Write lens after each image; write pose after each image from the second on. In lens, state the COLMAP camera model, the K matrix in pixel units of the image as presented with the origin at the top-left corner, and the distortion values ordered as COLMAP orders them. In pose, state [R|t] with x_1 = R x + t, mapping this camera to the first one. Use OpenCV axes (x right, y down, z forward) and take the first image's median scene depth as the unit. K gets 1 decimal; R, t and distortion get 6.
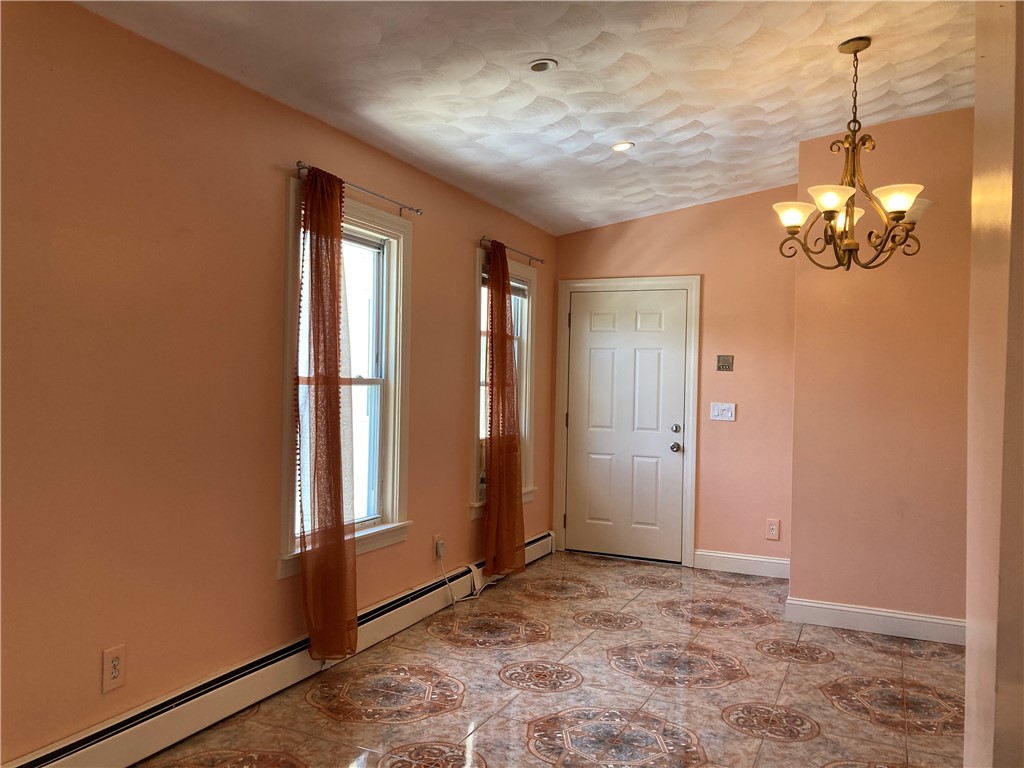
lens RADIAL K [[850.5, 0, 506.5], [0, 850.5, 369.4], [0, 0, 1]] dist [0.021035, -0.038428]
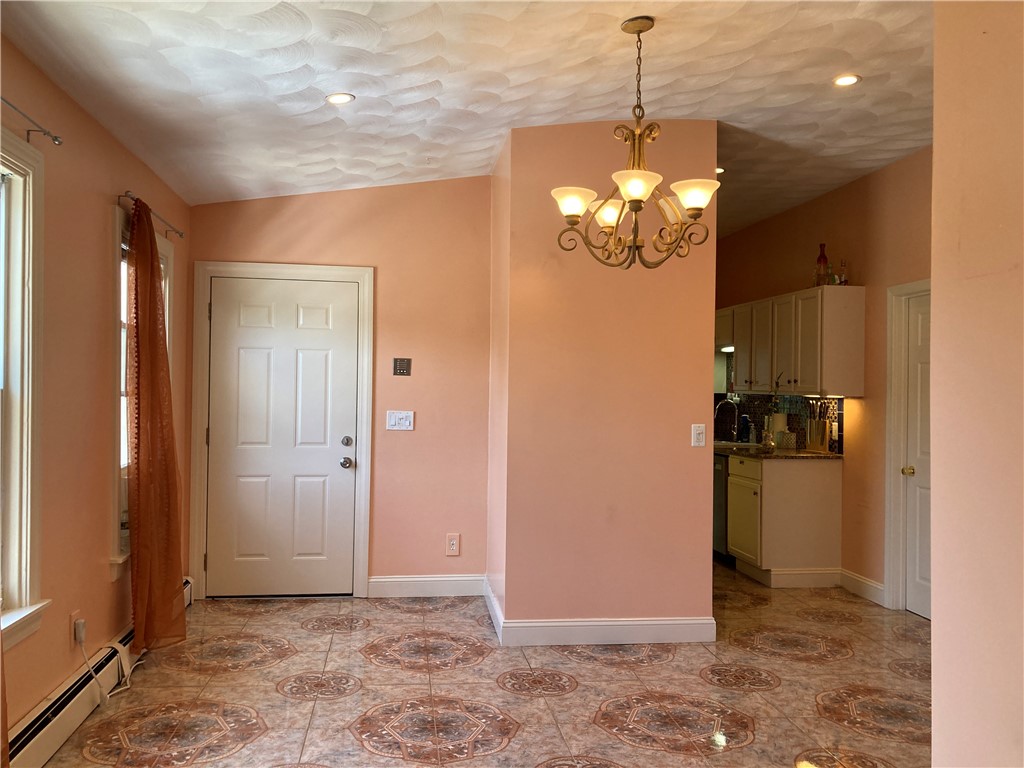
lens RADIAL K [[850.5, 0, 525.8], [0, 850.5, 385.6], [0, 0, 1]] dist [0.021035, -0.038428]
pose [[0.841931, -0.007697, 0.539531, -0.140936], [-0.001795, 0.999853, 0.017066, -0.003378], [-0.539583, -0.015337, 0.841793, 0.204967]]
